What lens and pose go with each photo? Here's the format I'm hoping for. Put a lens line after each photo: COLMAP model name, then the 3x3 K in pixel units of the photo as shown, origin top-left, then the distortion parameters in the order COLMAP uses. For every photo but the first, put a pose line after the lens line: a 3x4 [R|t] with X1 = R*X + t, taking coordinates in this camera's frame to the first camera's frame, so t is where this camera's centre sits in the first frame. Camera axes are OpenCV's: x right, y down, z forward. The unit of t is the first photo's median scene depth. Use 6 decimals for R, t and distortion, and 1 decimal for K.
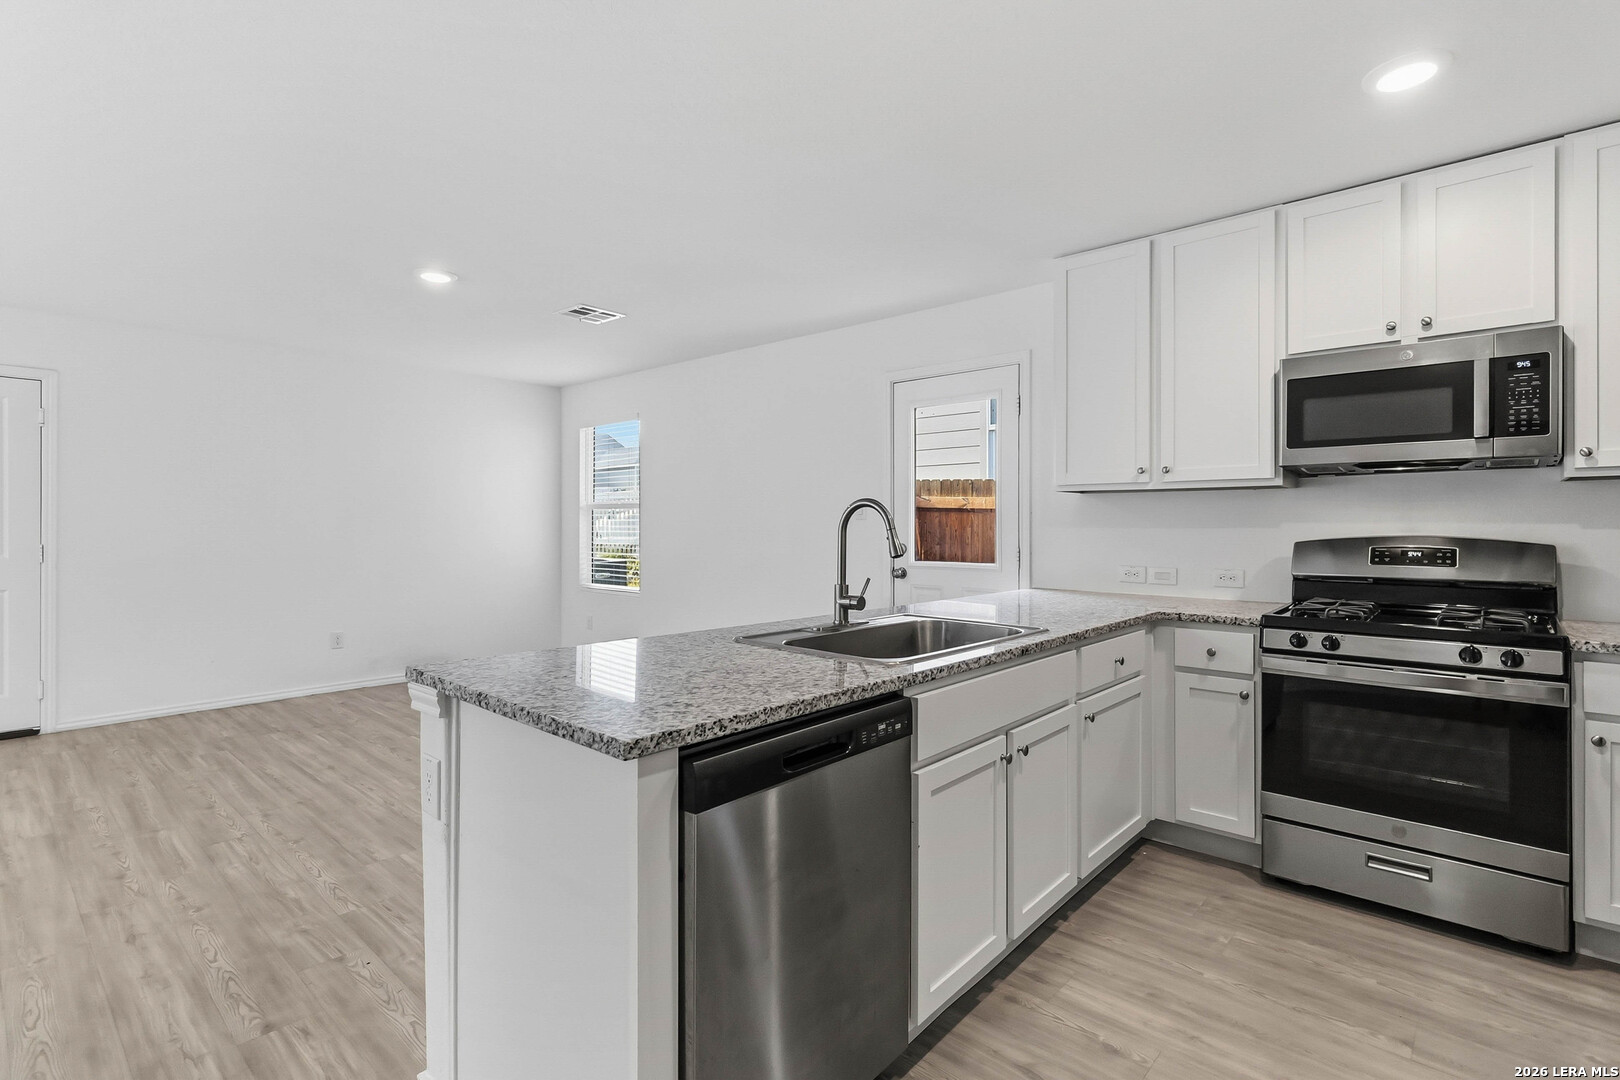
lens RADIAL K [[764.3, 0, 840.5], [0, 764.3, 532.7], [0, 0, 1]] dist [0.004528, 0.000254]
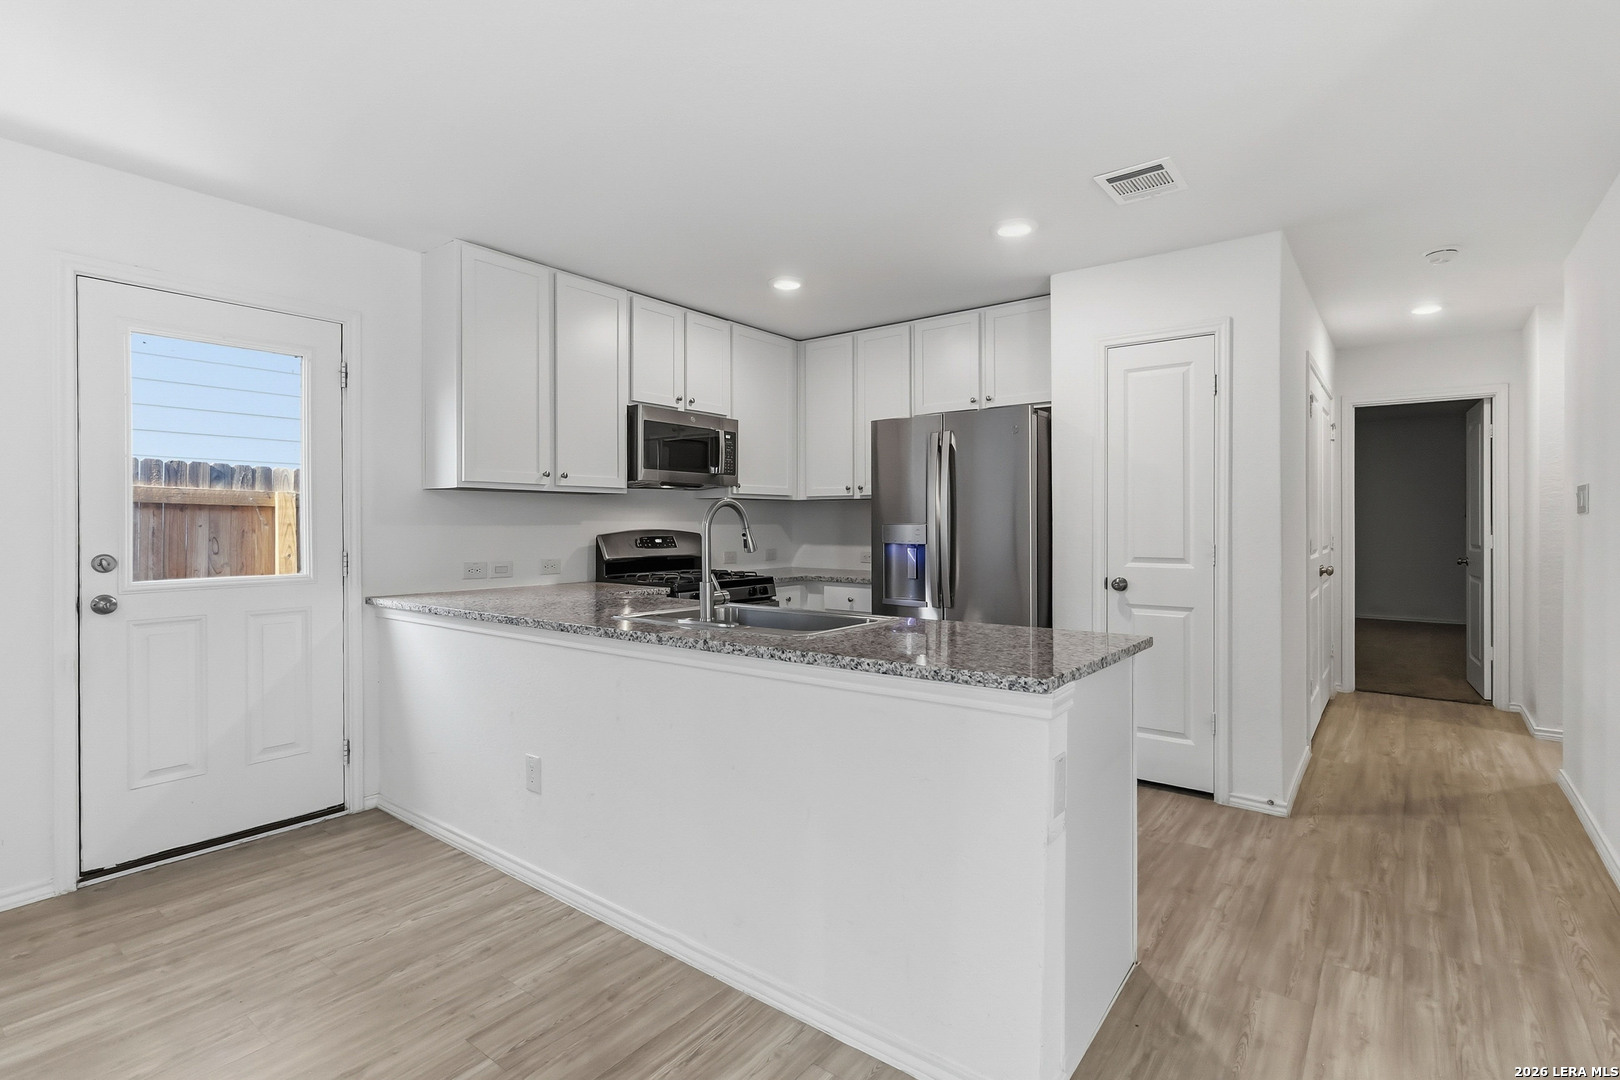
lens RADIAL K [[764.3, 0, 843.7], [0, 764.3, 512.7], [0, 0, 1]] dist [0.004528, 0.000254]
pose [[-0.061418, 0.011601, 0.998045, -0.964552], [0.009397, 0.999895, -0.011045, -0.010613], [-0.998068, 0.008701, -0.061521, 0.825640]]
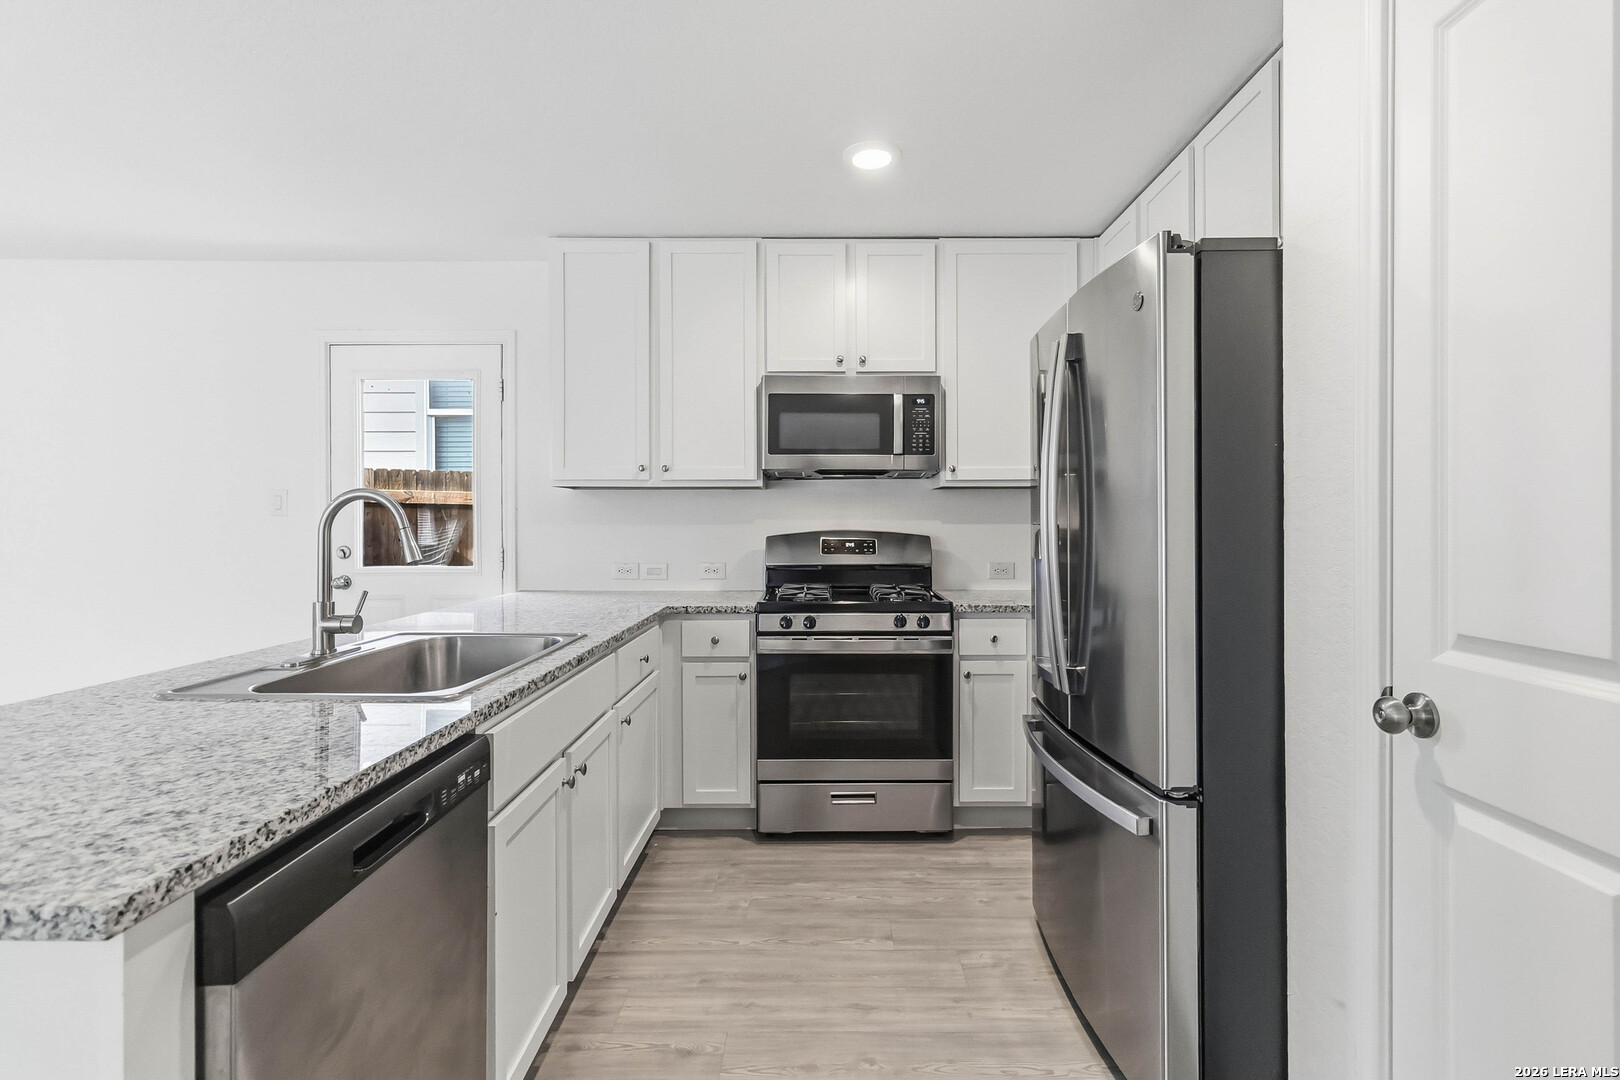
lens RADIAL K [[764.3, 0, 810.4], [0, 764.3, 530.9], [0, 0, 1]] dist [0.004528, 0.000254]
pose [[0.755898, -0.010062, 0.654612, -0.131200], [0.009166, 0.999947, 0.004786, -0.001253], [-0.654625, 0.002382, 0.755950, 0.116735]]
